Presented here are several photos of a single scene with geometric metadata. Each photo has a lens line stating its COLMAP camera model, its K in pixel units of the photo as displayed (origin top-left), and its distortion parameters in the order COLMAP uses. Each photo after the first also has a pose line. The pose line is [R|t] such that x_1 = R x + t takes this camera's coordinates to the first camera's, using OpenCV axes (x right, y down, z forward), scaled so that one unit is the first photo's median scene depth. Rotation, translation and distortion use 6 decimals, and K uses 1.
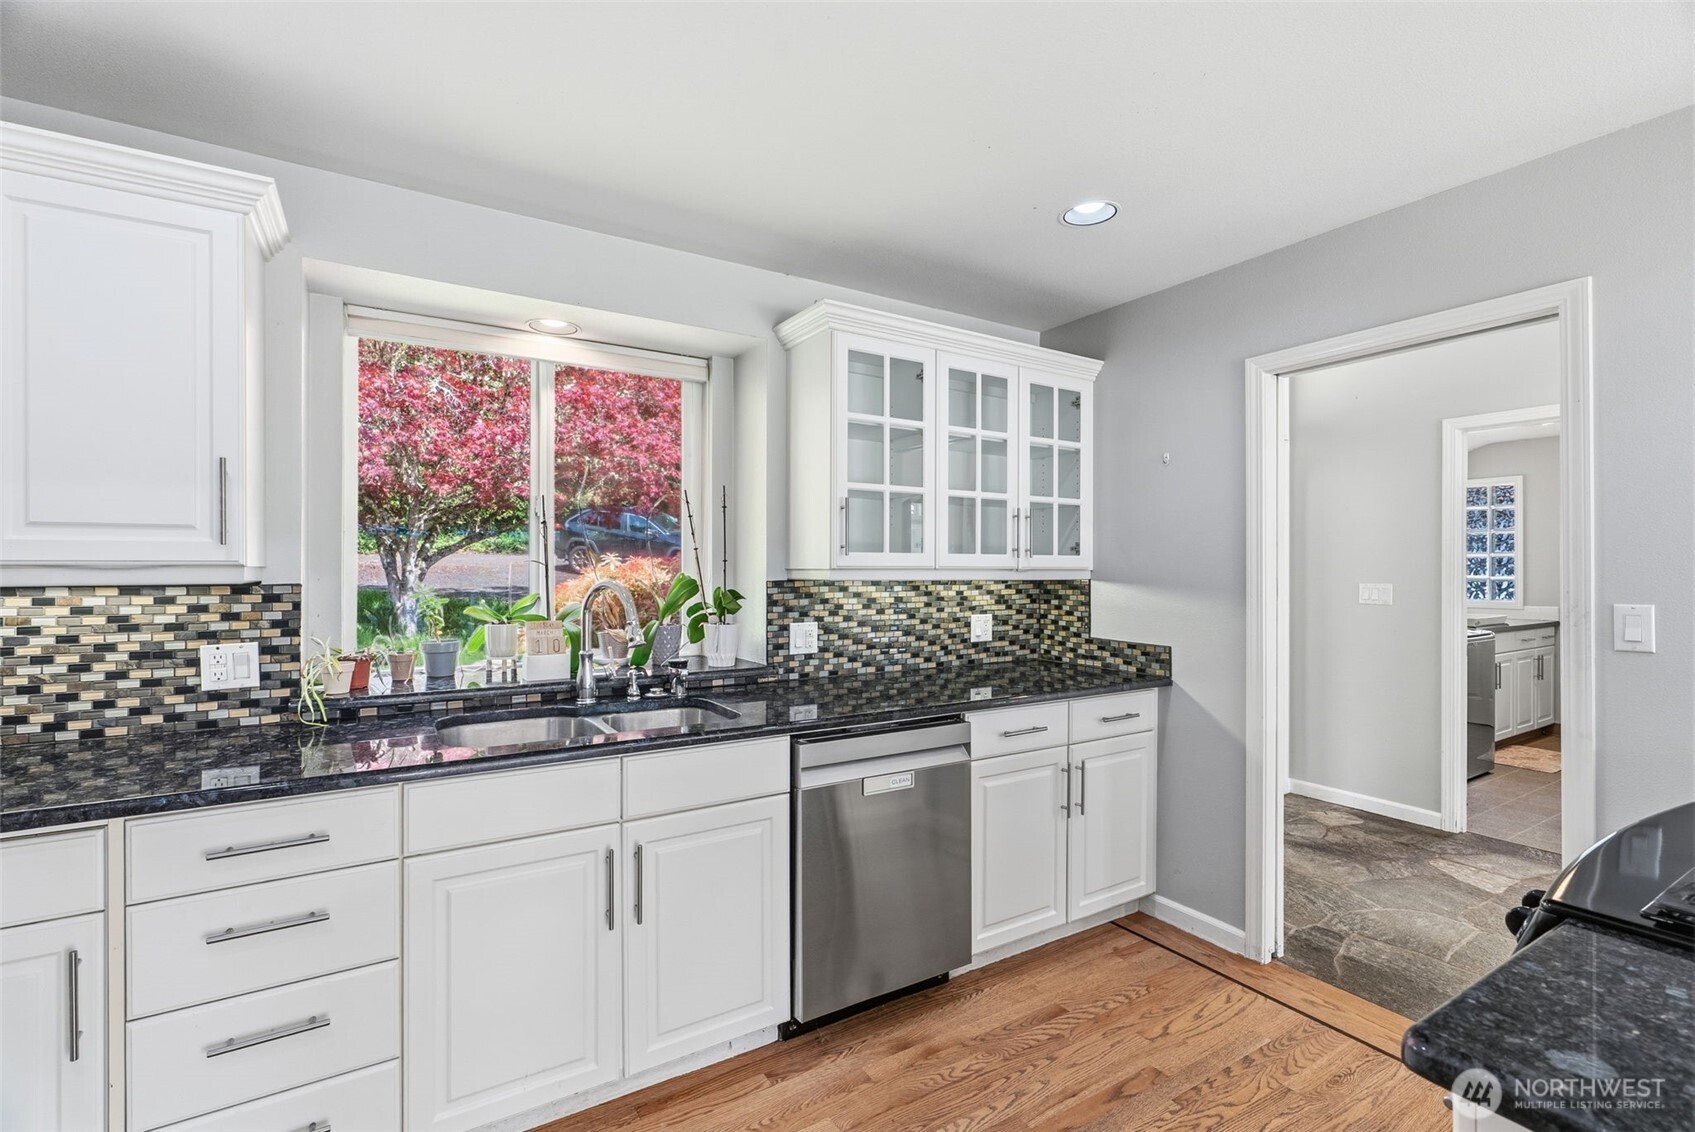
lens RADIAL K [[774.0, 0, 846.4], [0, 774.0, 563.8], [0, 0, 1]] dist [-0.014159, 0.003466]
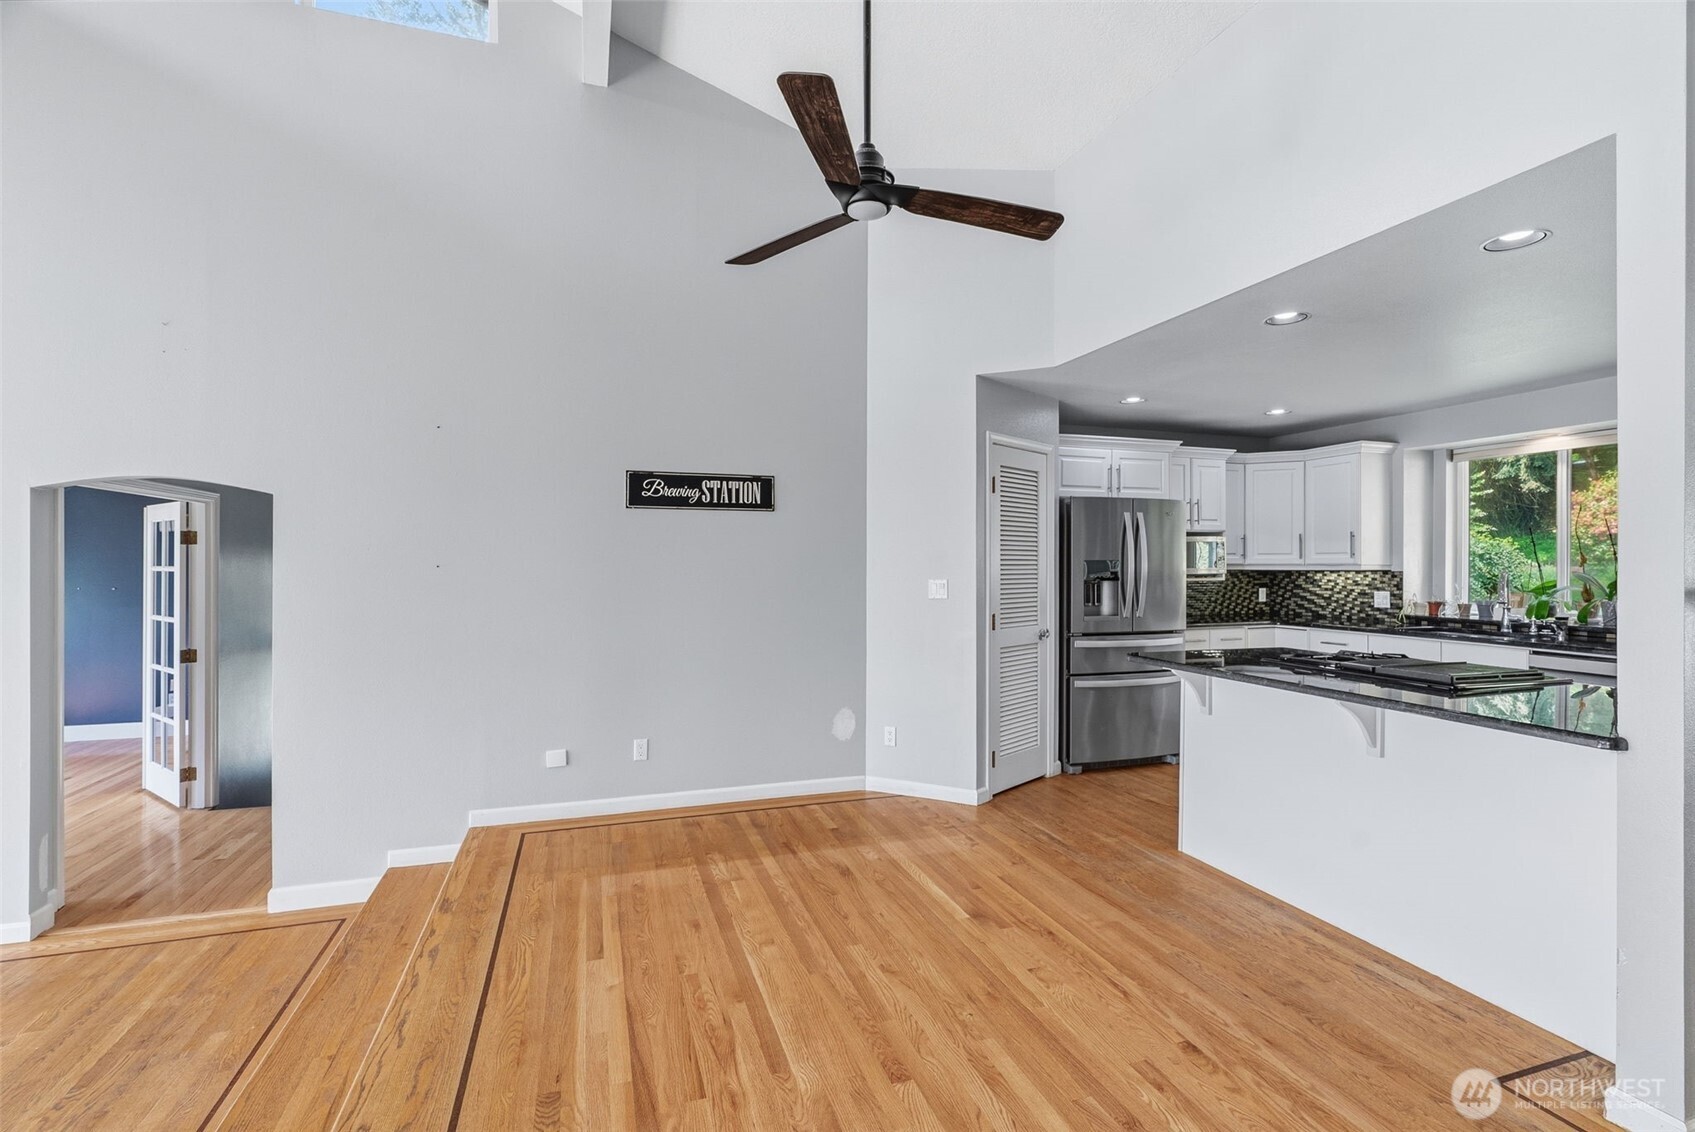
lens RADIAL K [[774.0, 0, 847.1], [0, 774.0, 565.7], [0, 0, 1]] dist [-0.014159, 0.003466]
pose [[-0.228923, 0.000297, -0.973445, 2.490245], [0.004468, 0.999990, -0.000746, 0.000776], [0.973434, -0.004520, -0.228922, -0.285734]]
